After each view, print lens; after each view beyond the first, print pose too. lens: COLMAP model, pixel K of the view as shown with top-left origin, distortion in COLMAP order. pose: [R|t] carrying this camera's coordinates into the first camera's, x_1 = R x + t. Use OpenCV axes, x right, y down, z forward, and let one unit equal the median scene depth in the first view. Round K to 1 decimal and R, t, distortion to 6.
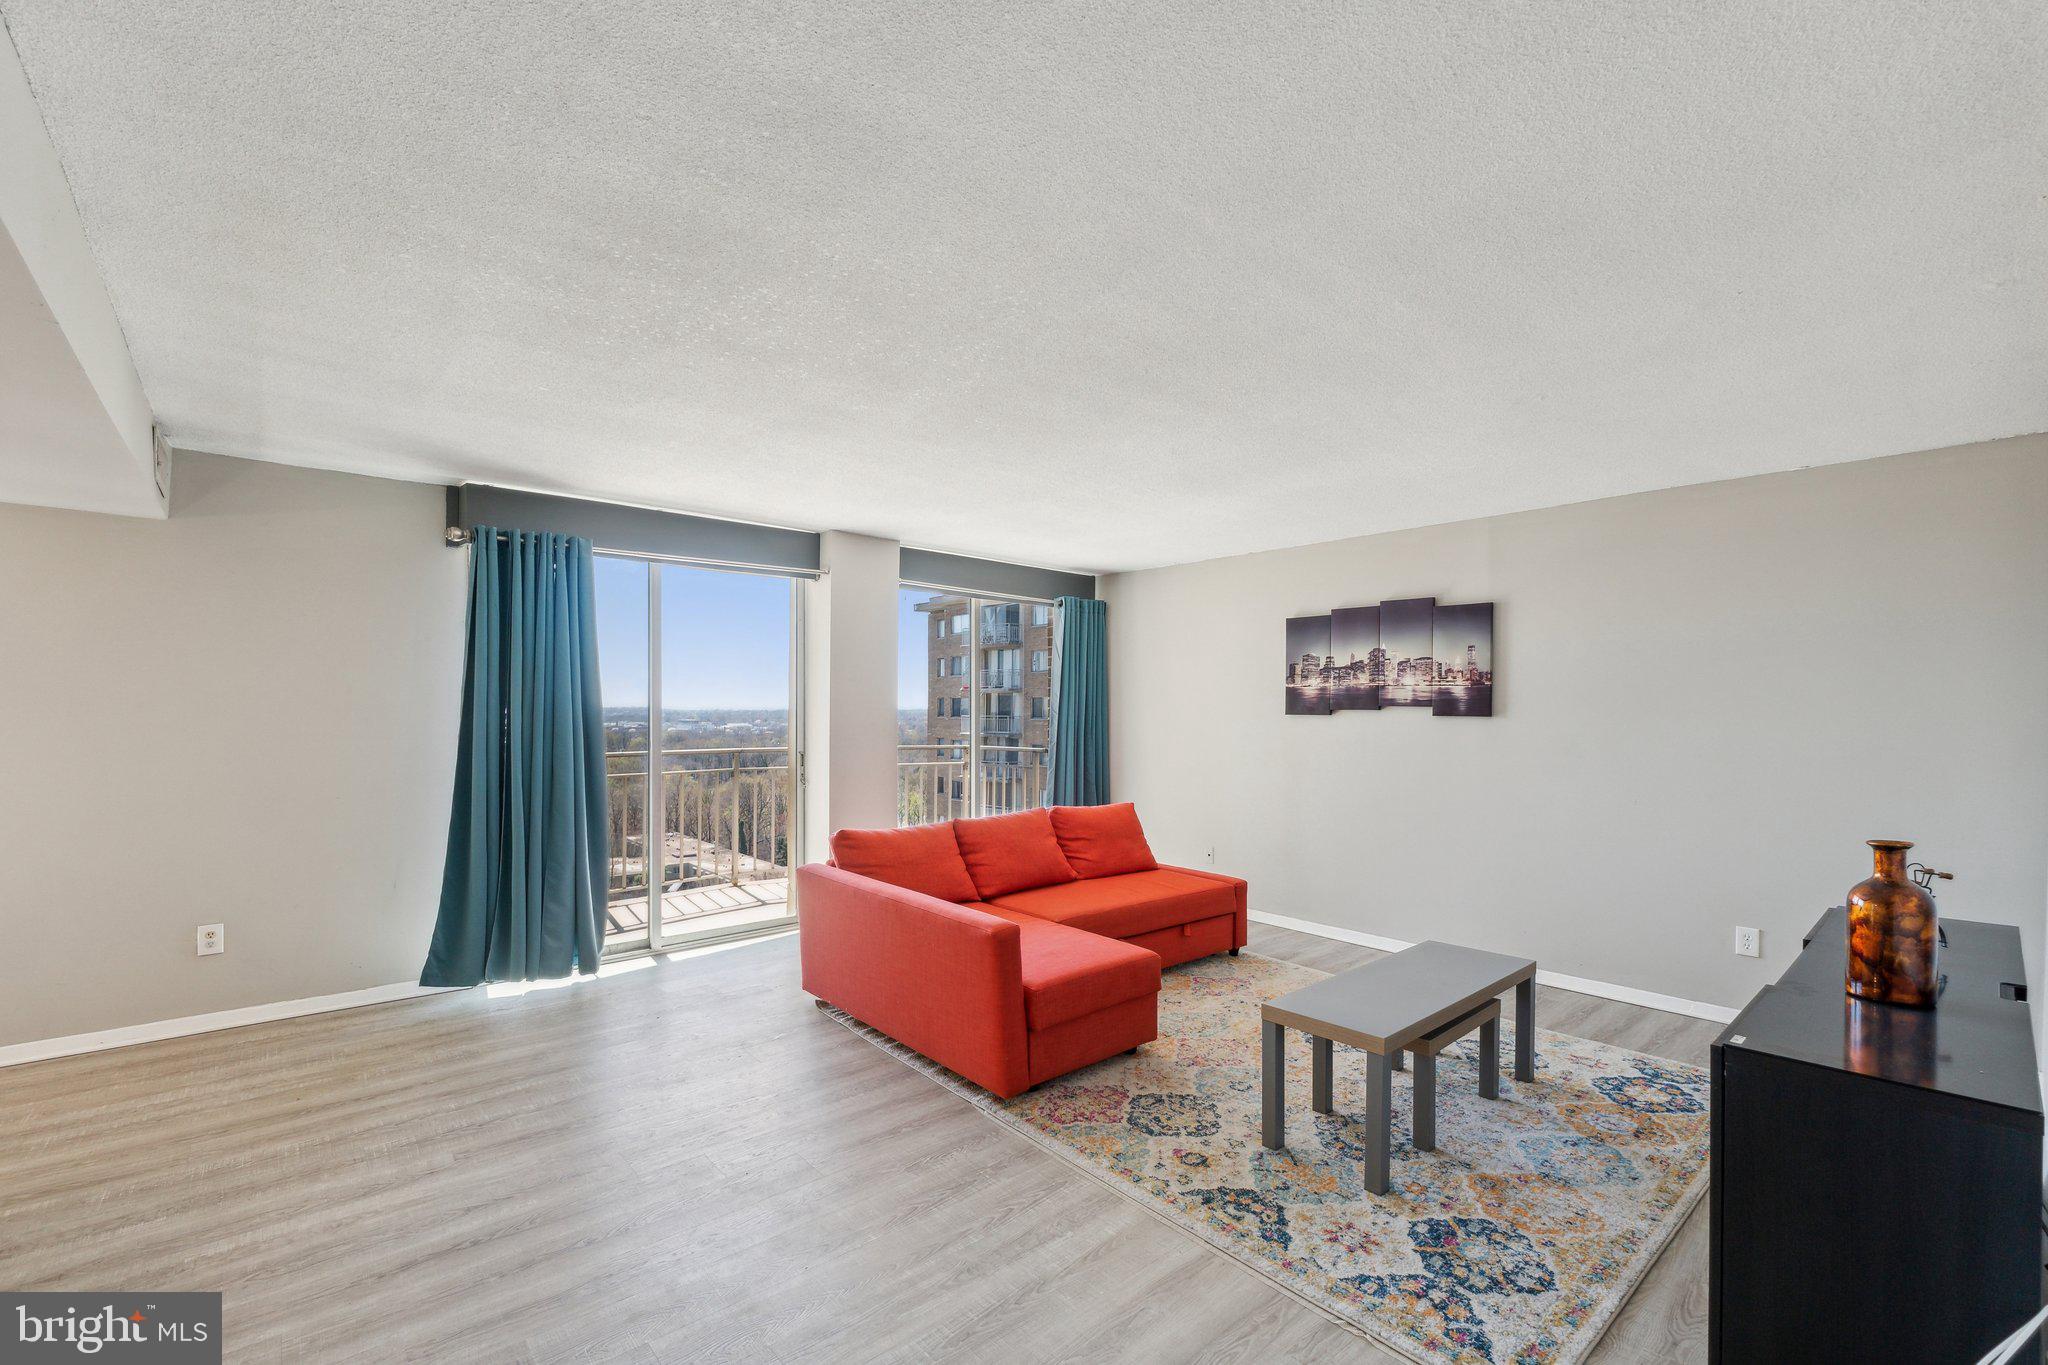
lens RADIAL K [[873.5, 0, 1027.4], [0, 873.5, 715.9], [0, 0, 1]] dist [-0.006352, -0.000242]
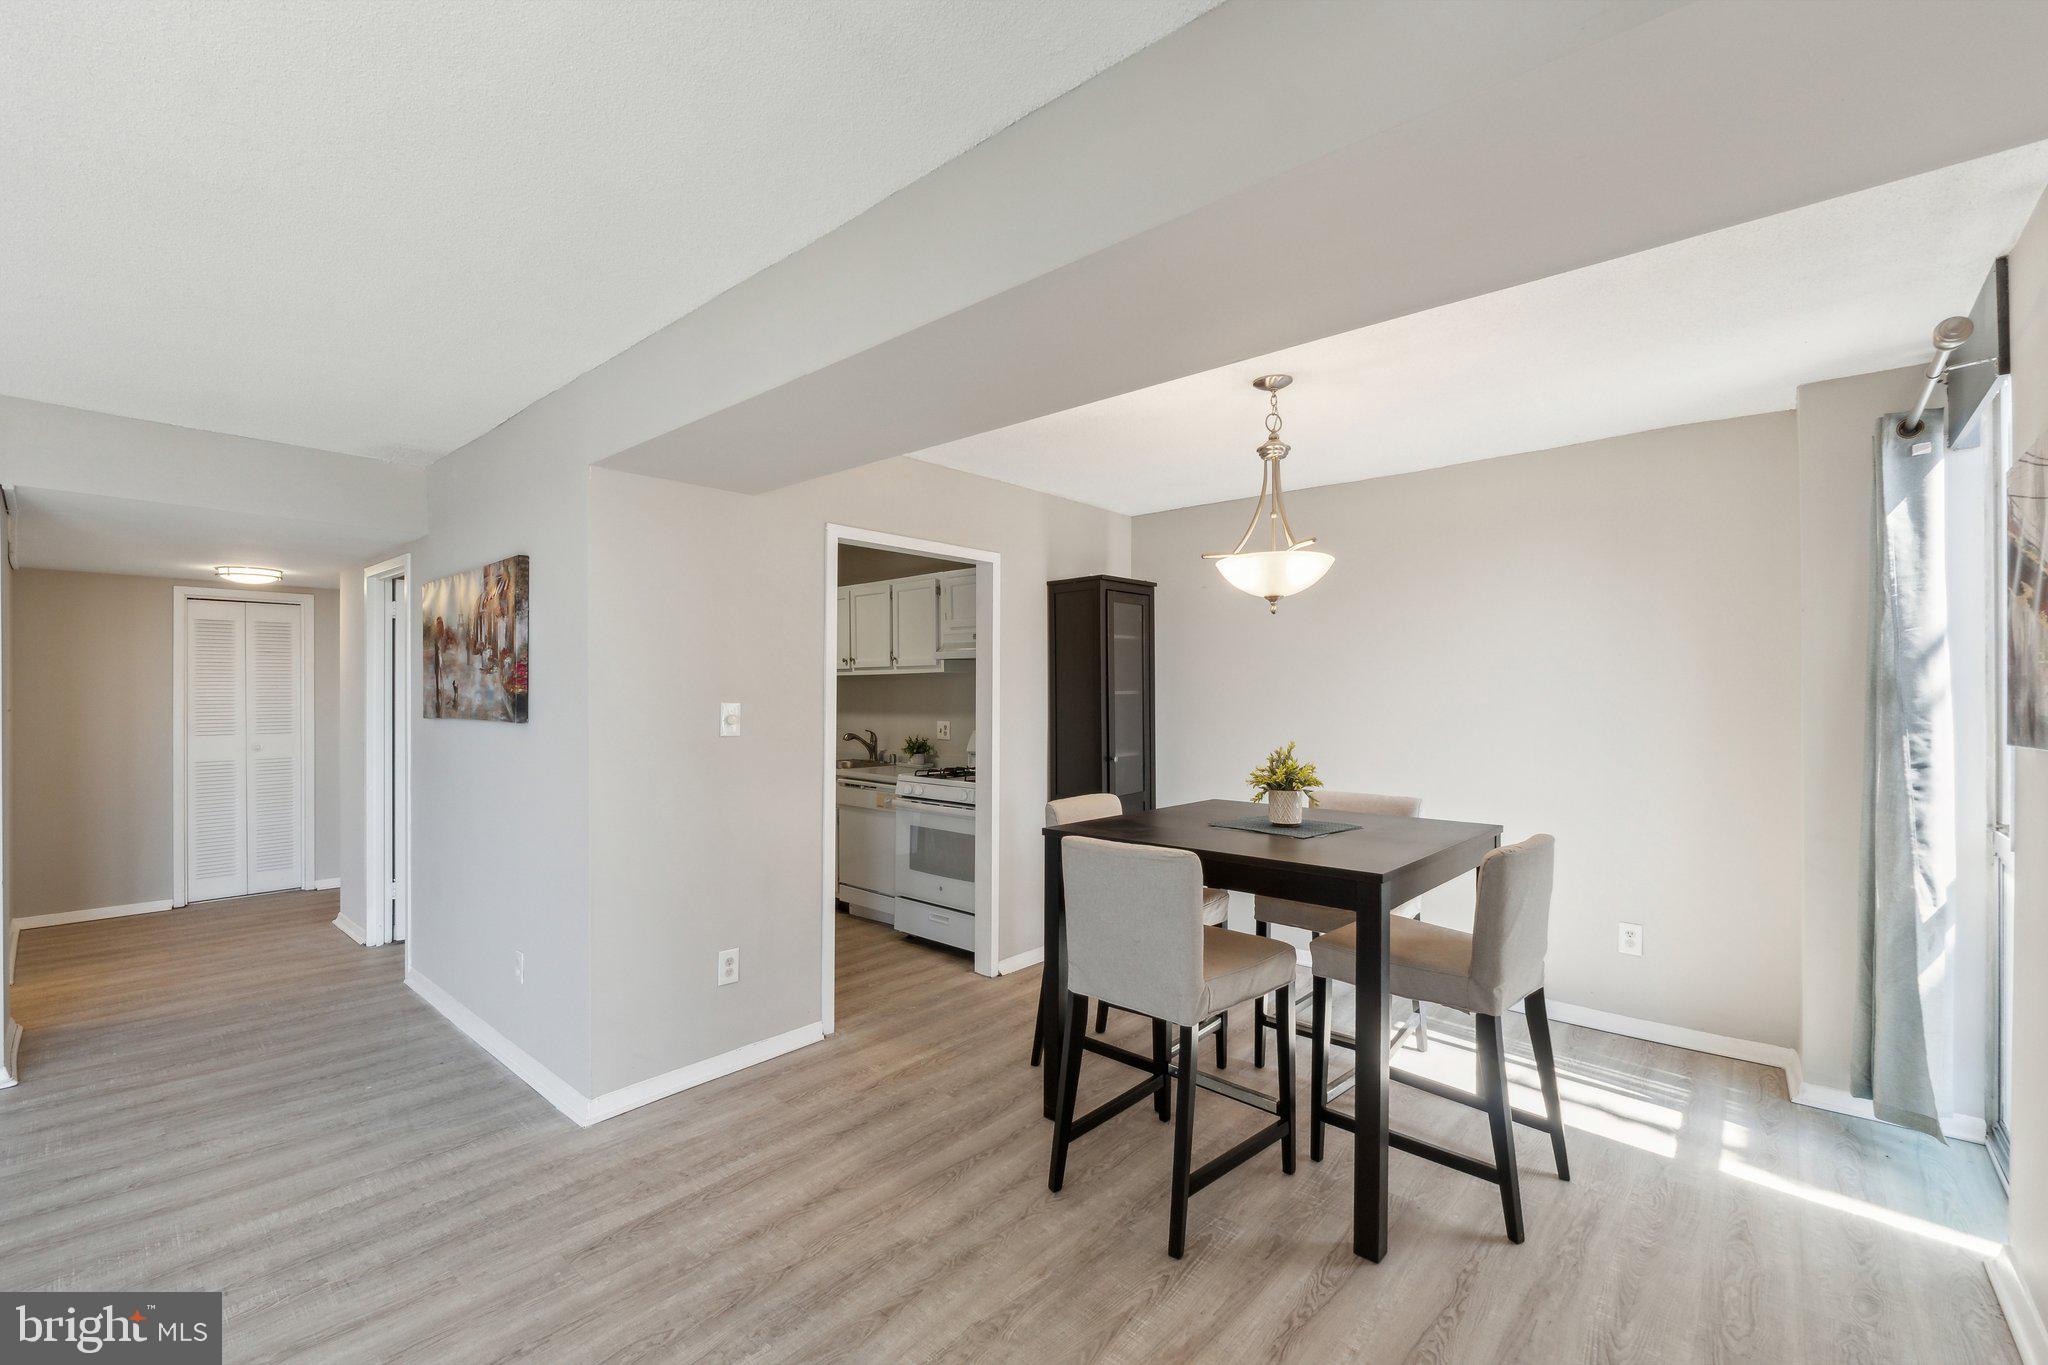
lens RADIAL K [[860.5, 0, 1028.1], [0, 860.5, 695.4], [0, 0, 1]] dist [-0.002409, -0.000111]
pose [[-0.991307, -0.008116, -0.131319, -0.622911], [-0.009006, 0.999940, 0.006188, -0.016005], [0.131260, 0.007317, -0.991321, 1.053103]]
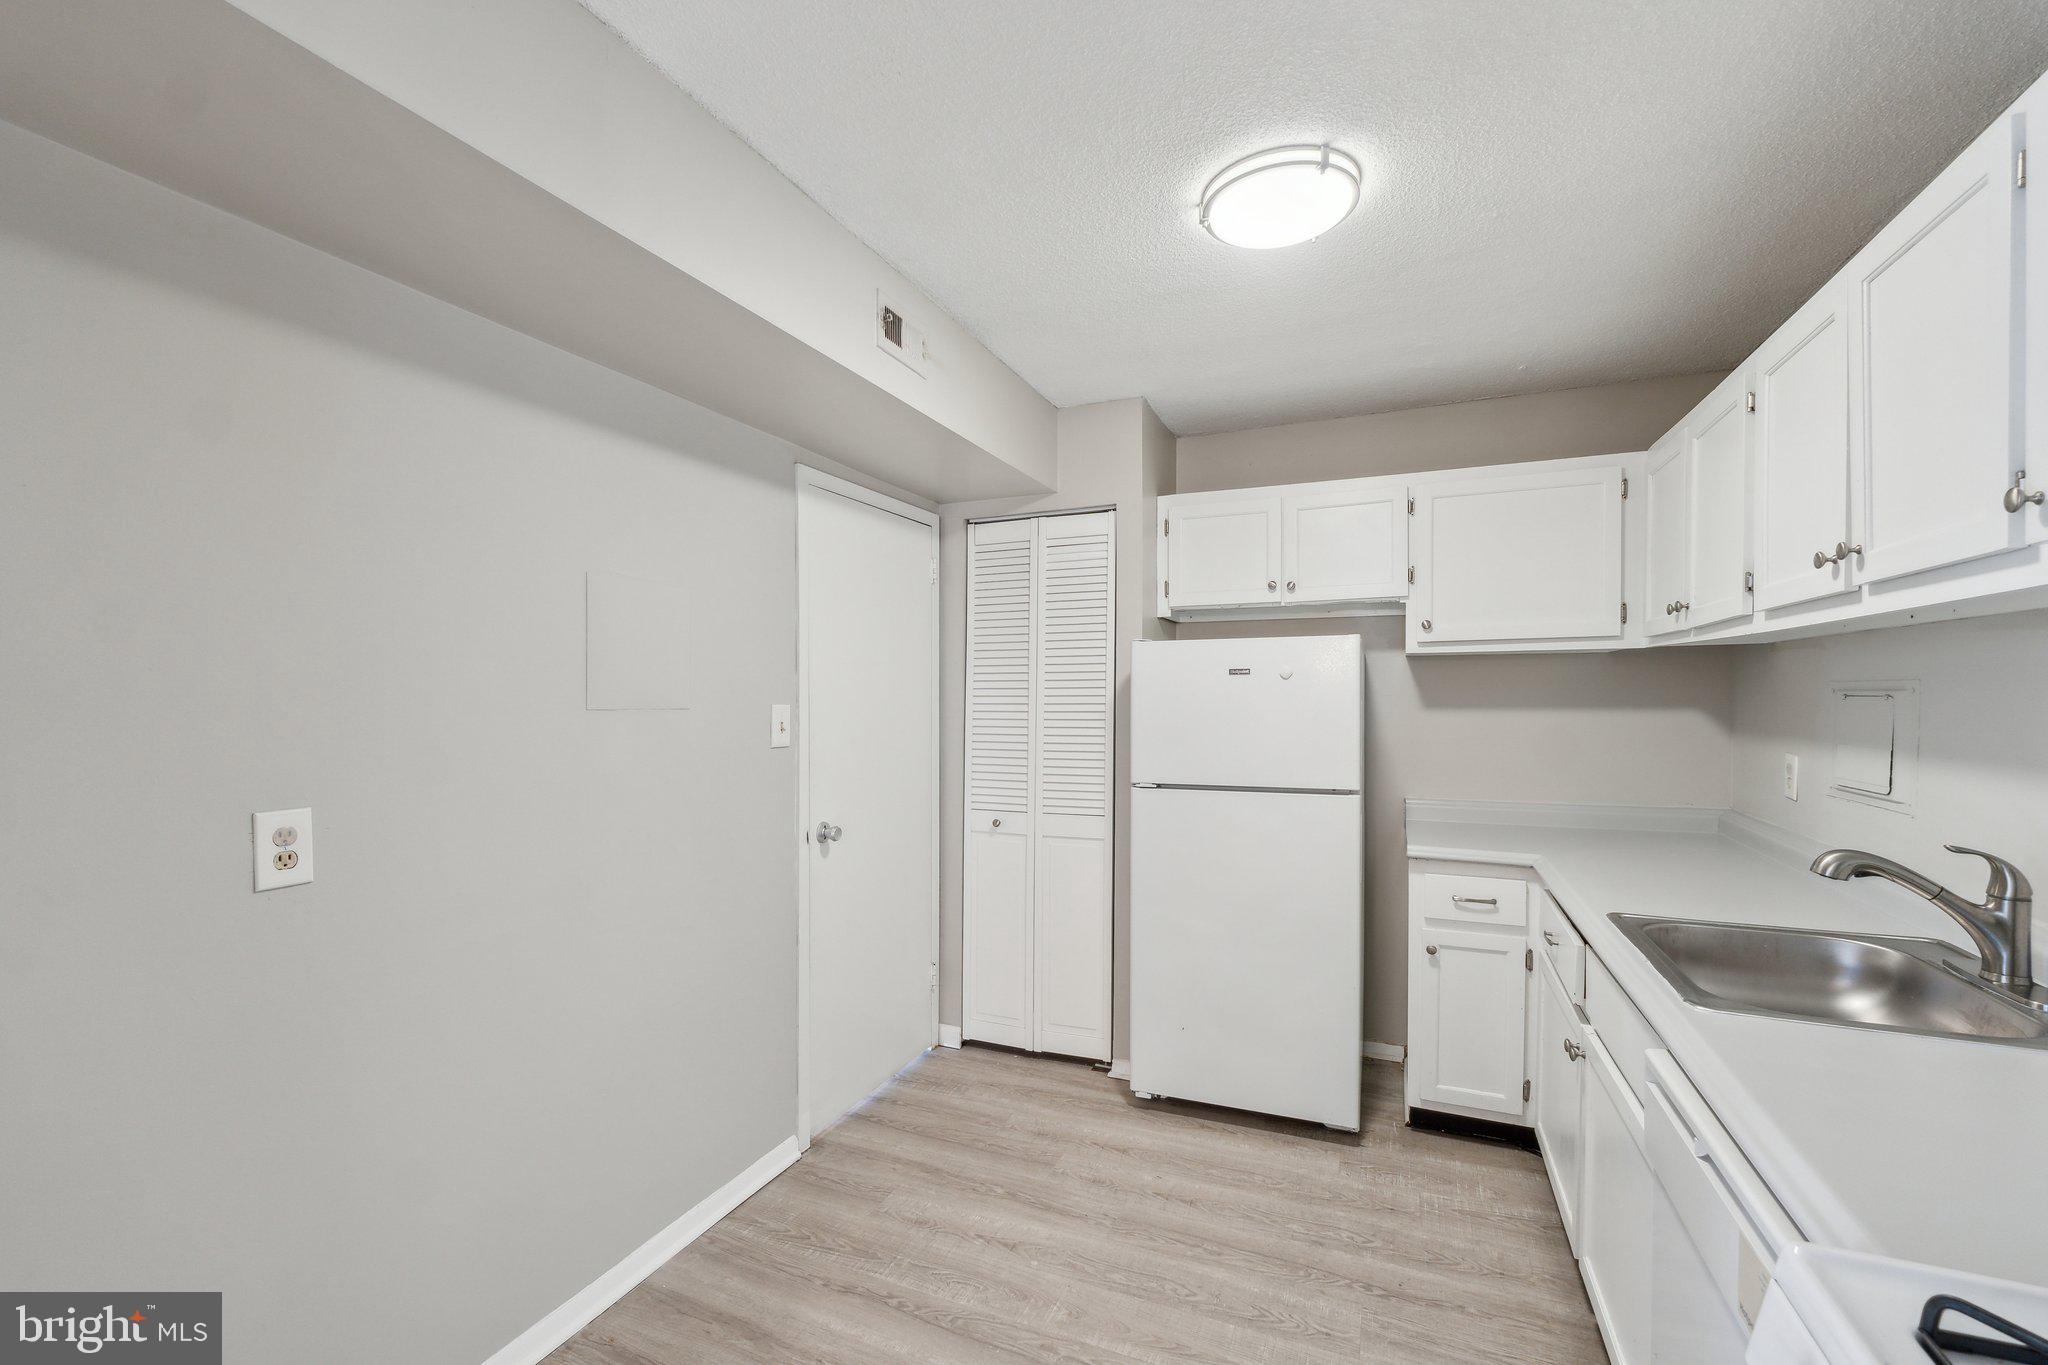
lens RADIAL K [[874.5, 0, 1019.9], [0, 874.5, 705.8], [0, 0, 1]] dist [-0.003277, -0.000090]
pose [[-0.426578, -0.021435, 0.904197, -0.703113], [0.000613, 0.999712, 0.023989, -0.009893], [-0.904450, 0.010787, -0.426442, -0.022491]]
